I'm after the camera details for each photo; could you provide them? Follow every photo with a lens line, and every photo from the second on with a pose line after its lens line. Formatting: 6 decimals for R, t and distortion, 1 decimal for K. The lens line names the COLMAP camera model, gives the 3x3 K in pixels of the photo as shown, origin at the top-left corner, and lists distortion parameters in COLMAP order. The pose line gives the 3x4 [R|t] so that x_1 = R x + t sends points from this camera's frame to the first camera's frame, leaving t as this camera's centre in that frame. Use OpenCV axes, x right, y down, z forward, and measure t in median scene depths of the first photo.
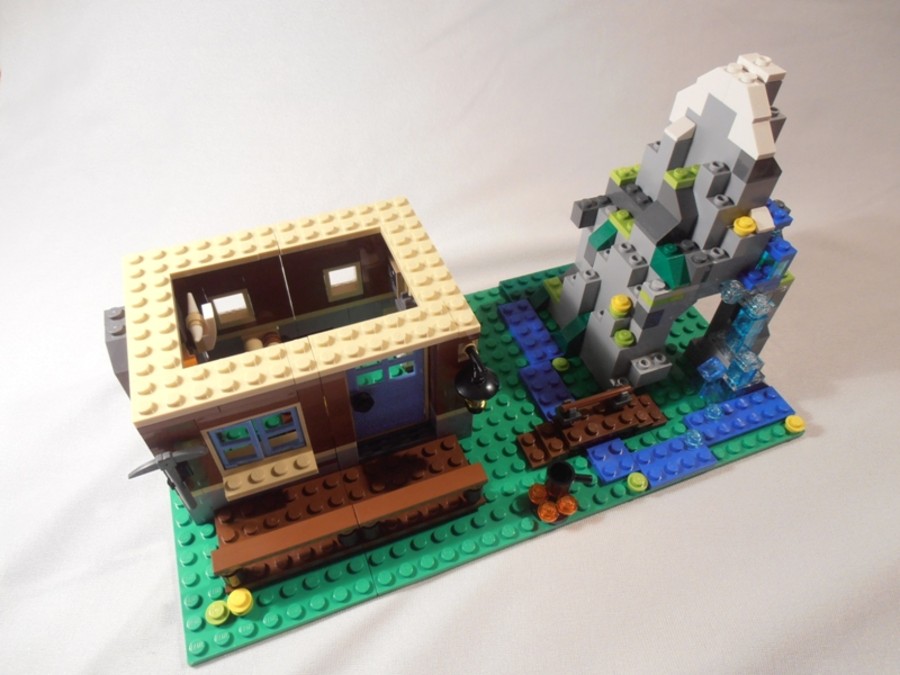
lens RADIAL K [[632.5, 0, 450.0], [0, 632.5, 337.5], [0, 0, 1]] dist [-0.007078, -0.003080]
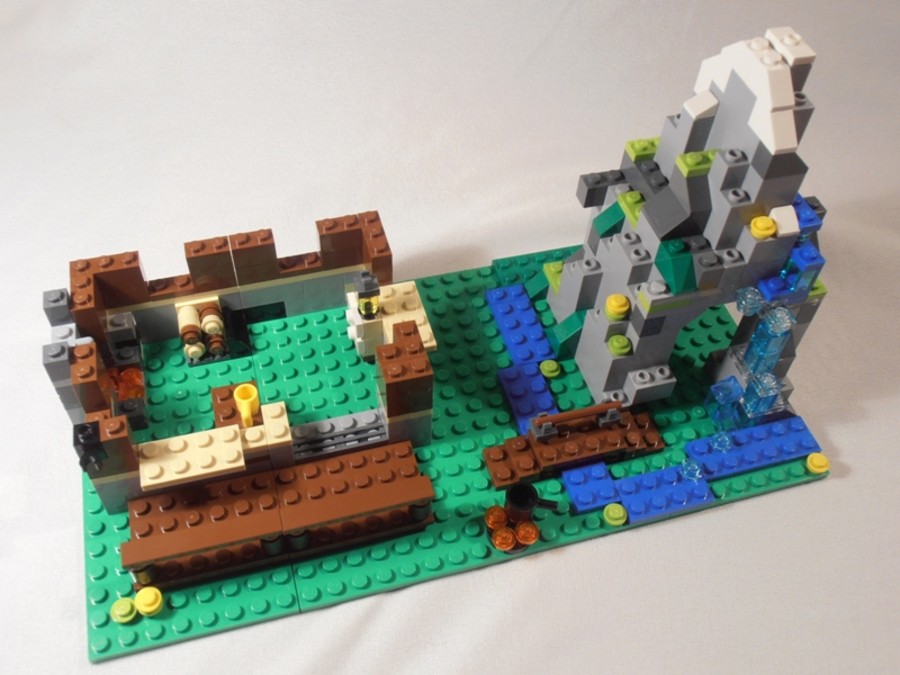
lens RADIAL K [[889.6, 0, 450.0], [0, 889.6, 337.5], [0, 0, 1]] dist [-0.058450, 0.048027]
pose [[0.995496, 0.083410, -0.045056, 0.107698], [-0.081455, 0.995722, 0.043611, -0.044070], [0.048501, -0.039745, 0.998032, -0.199482]]
